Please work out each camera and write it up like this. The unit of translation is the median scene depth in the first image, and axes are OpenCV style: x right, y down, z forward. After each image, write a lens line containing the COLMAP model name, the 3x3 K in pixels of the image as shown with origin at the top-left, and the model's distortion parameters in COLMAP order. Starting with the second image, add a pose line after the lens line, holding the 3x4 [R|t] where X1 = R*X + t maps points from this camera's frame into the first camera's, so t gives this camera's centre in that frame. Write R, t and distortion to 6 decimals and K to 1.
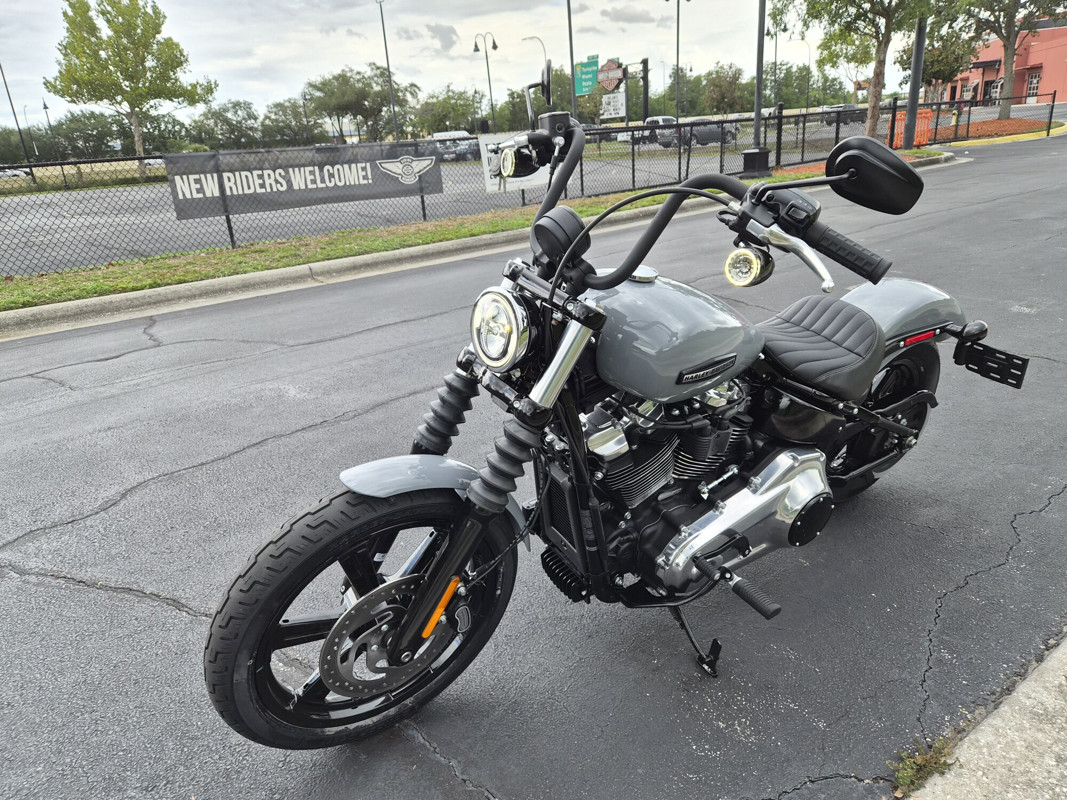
lens RADIAL K [[703.4, 0, 533.5], [0, 703.4, 418.3], [0, 0, 1]] dist [0.040726, -0.037127]
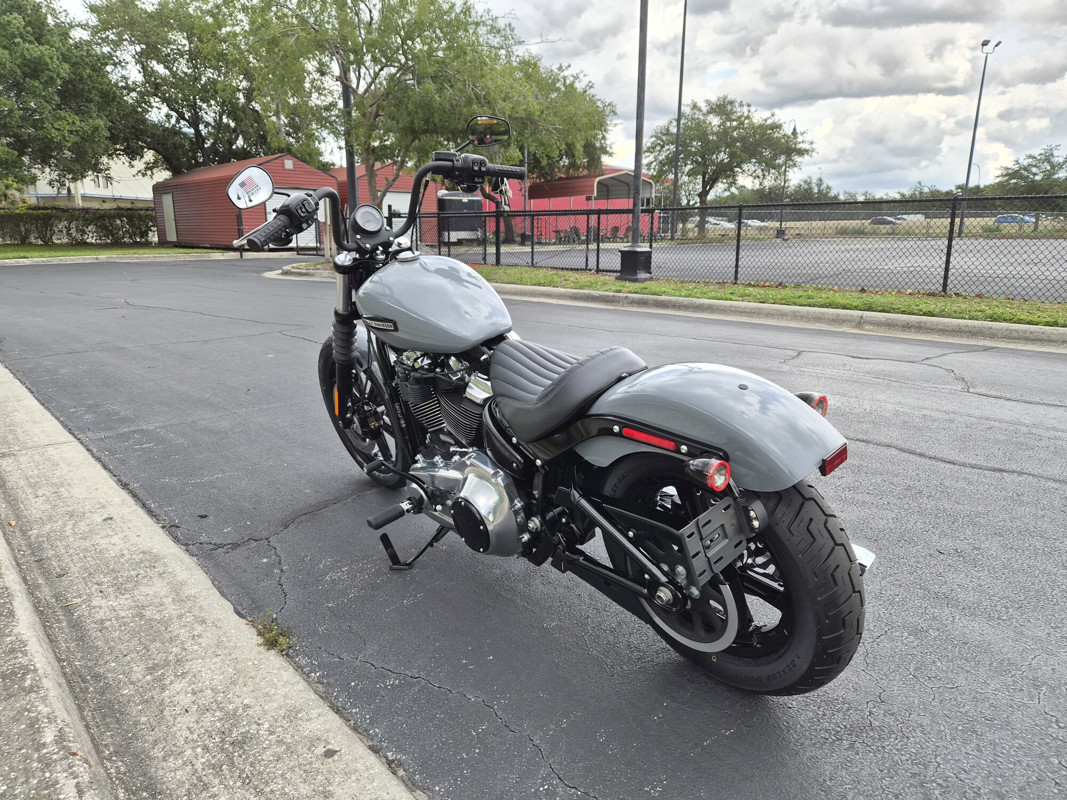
lens RADIAL K [[717.3, 0, 533.5], [0, 717.3, 400.0], [0, 0, 1]] dist [0.046234, -0.039281]
pose [[0.093063, 0.297250, -0.950253, 0.231561], [-0.365813, 0.897853, 0.245033, -0.054286], [0.926024, 0.324811, 0.192295, 0.139520]]
